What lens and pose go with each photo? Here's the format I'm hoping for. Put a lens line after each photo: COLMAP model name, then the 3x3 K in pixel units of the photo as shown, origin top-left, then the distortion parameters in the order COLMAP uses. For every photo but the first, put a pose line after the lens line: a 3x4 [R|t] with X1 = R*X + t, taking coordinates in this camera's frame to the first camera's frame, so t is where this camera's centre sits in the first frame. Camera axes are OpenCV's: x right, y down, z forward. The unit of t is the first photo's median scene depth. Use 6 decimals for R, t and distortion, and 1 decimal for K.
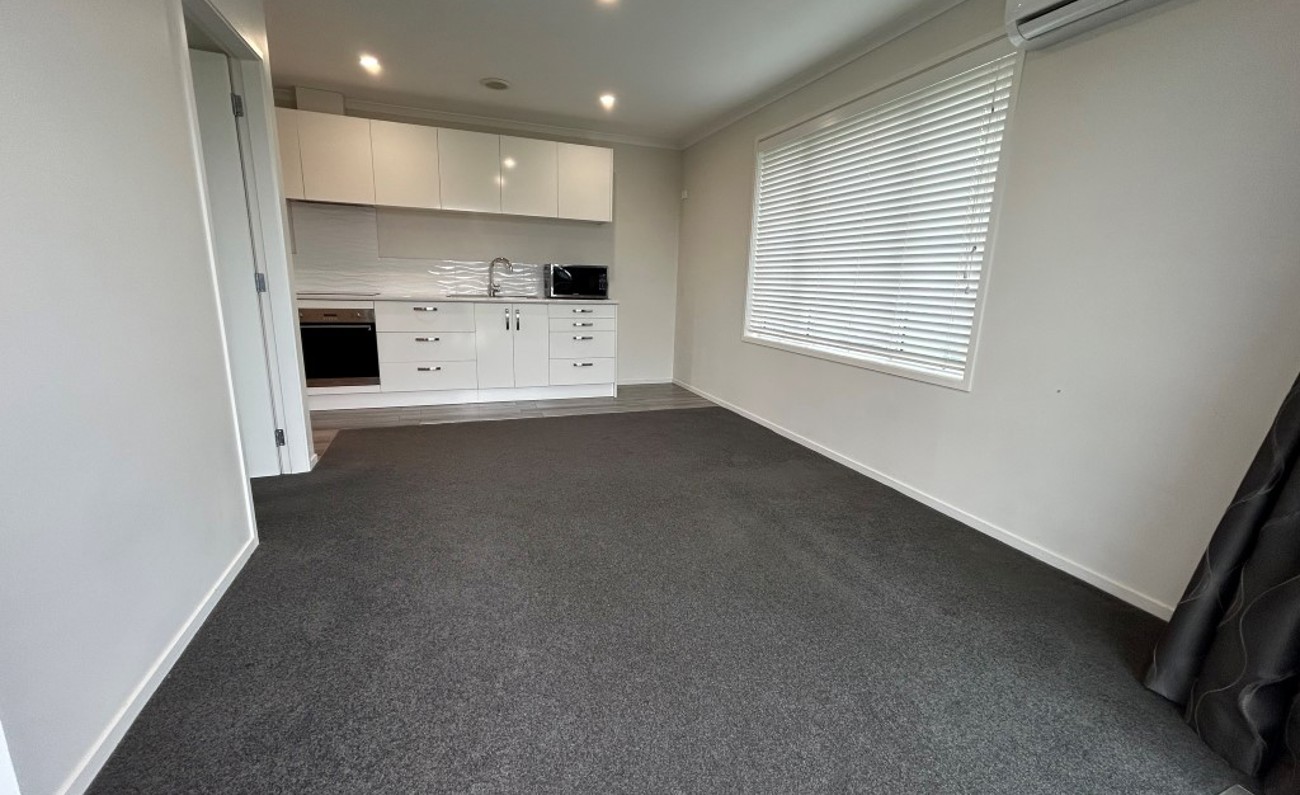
lens RADIAL K [[521.3, 0, 646.8], [0, 521.3, 394.1], [0, 0, 1]] dist [0.002924, 0.000304]
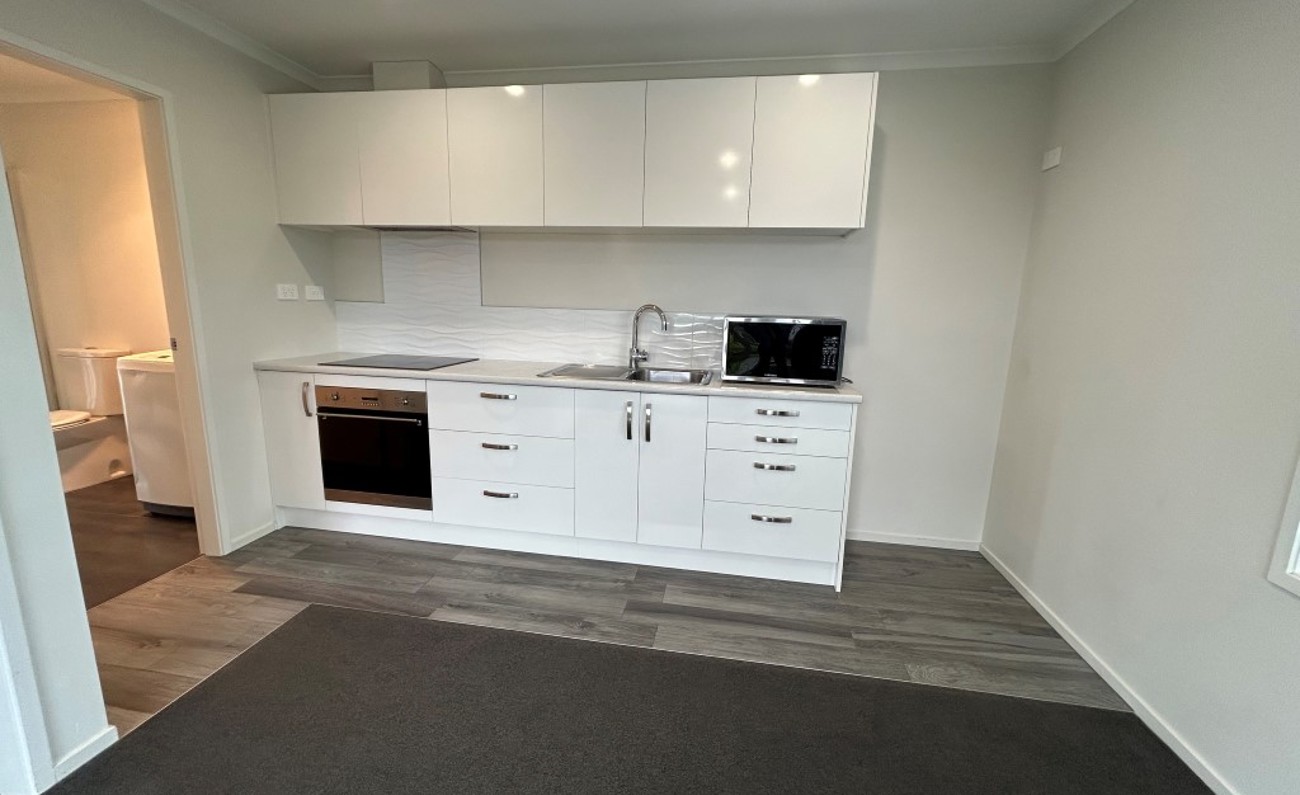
lens RADIAL K [[521.3, 0, 654.1], [0, 521.3, 395.0], [0, 0, 1]] dist [0.002924, 0.000304]
pose [[0.867527, 0.081253, -0.490709, 0.013476], [-0.105020, 0.994248, -0.021036, -0.153596], [0.486177, 0.069783, 0.871070, 0.519808]]
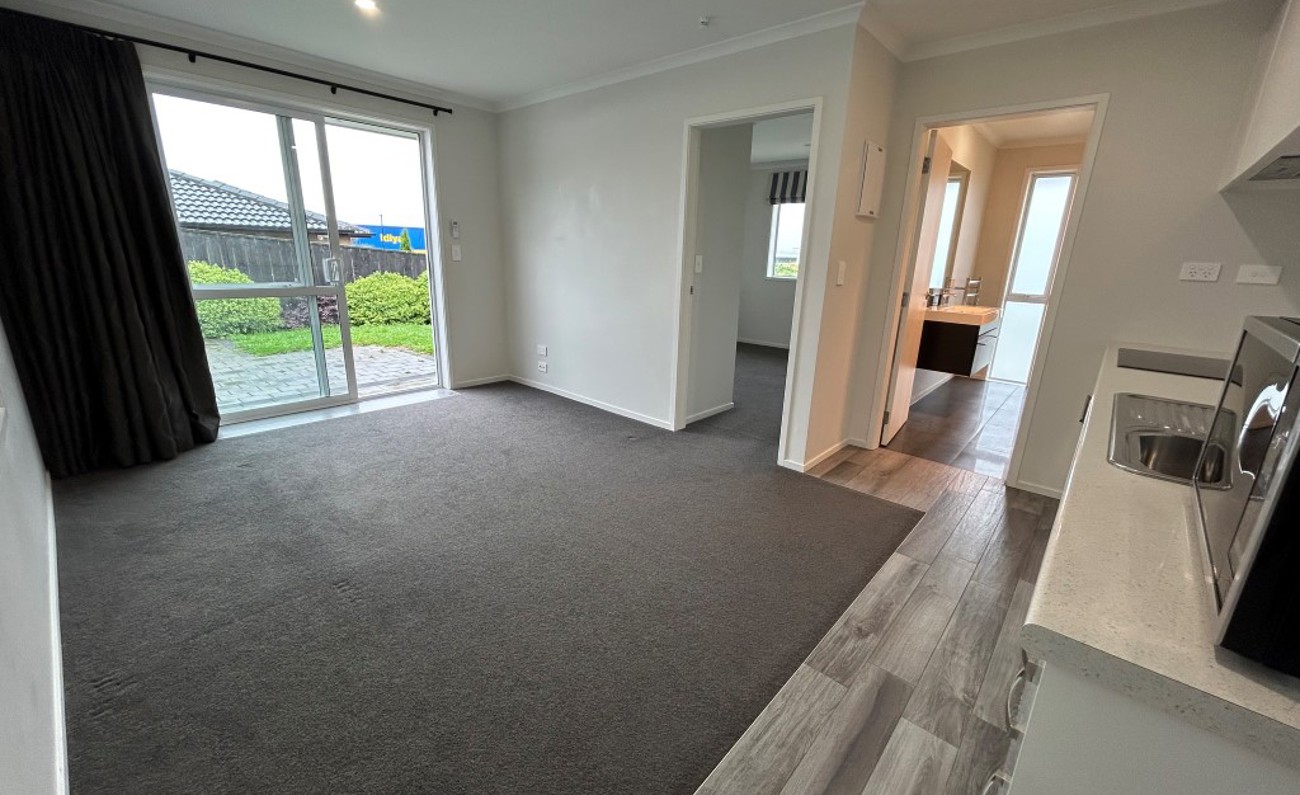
lens RADIAL K [[521.3, 0, 647.4], [0, 521.3, 395.5], [0, 0, 1]] dist [0.002924, 0.000304]
pose [[-0.887581, 0.064146, -0.456164, 0.061992], [-0.155613, 0.890291, 0.427979, -0.242083], [0.433572, 0.450851, -0.780223, 0.935414]]
